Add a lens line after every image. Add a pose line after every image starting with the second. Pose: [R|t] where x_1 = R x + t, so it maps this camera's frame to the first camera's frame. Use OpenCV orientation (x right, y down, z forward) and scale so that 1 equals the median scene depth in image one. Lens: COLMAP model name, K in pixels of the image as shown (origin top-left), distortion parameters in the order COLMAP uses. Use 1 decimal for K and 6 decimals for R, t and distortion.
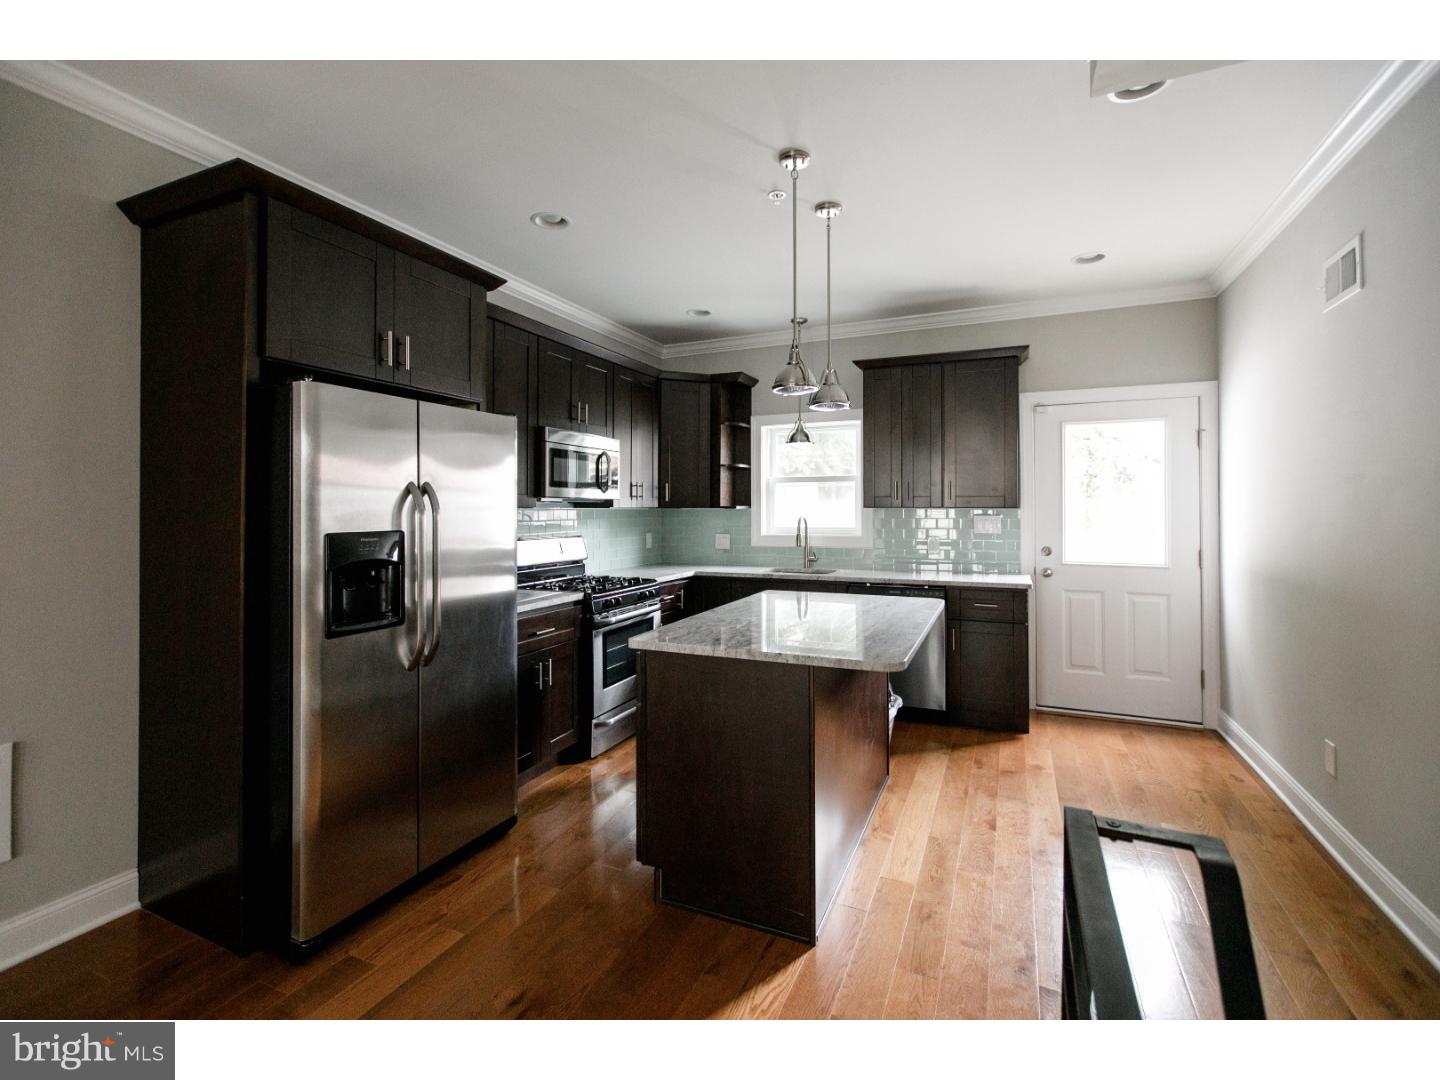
lens RADIAL K [[635.1, 0, 718.1], [0, 635.1, 499.3], [0, 0, 1]] dist [-0.000249, -0.001228]
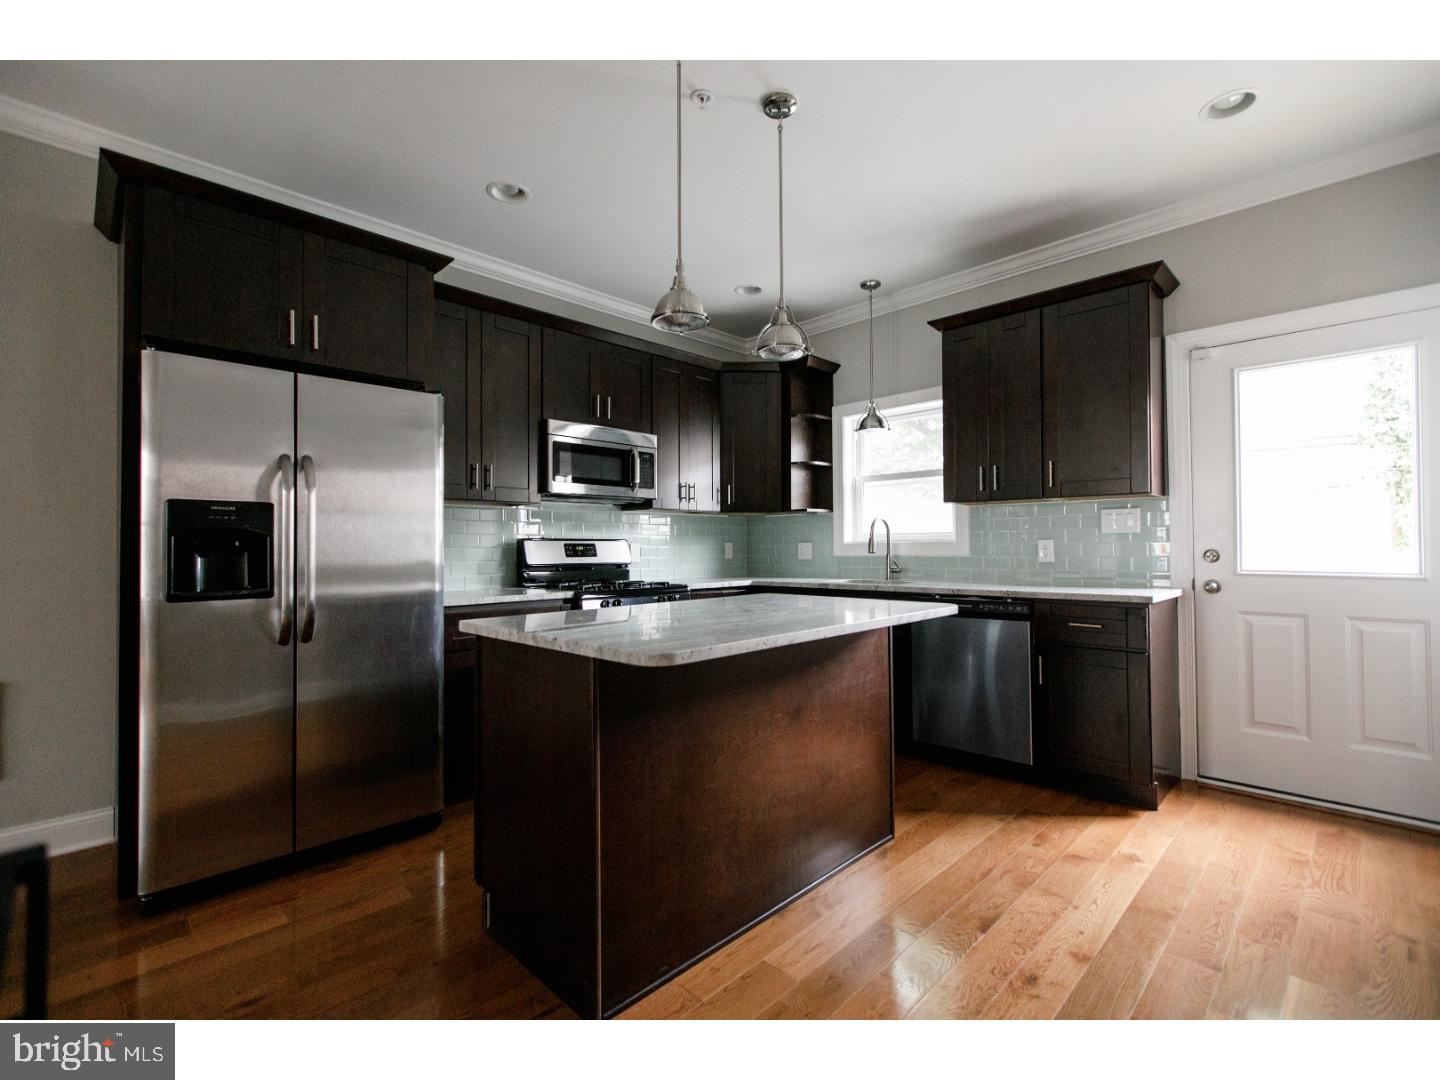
lens RADIAL K [[635.1, 0, 737.3], [0, 635.1, 536.9], [0, 0, 1]] dist [-0.000249, -0.001228]
pose [[0.938420, -0.010365, -0.345340, 0.269746], [0.009654, 0.999946, -0.003781, 0.058393], [0.345361, 0.000214, 0.938470, 0.165029]]
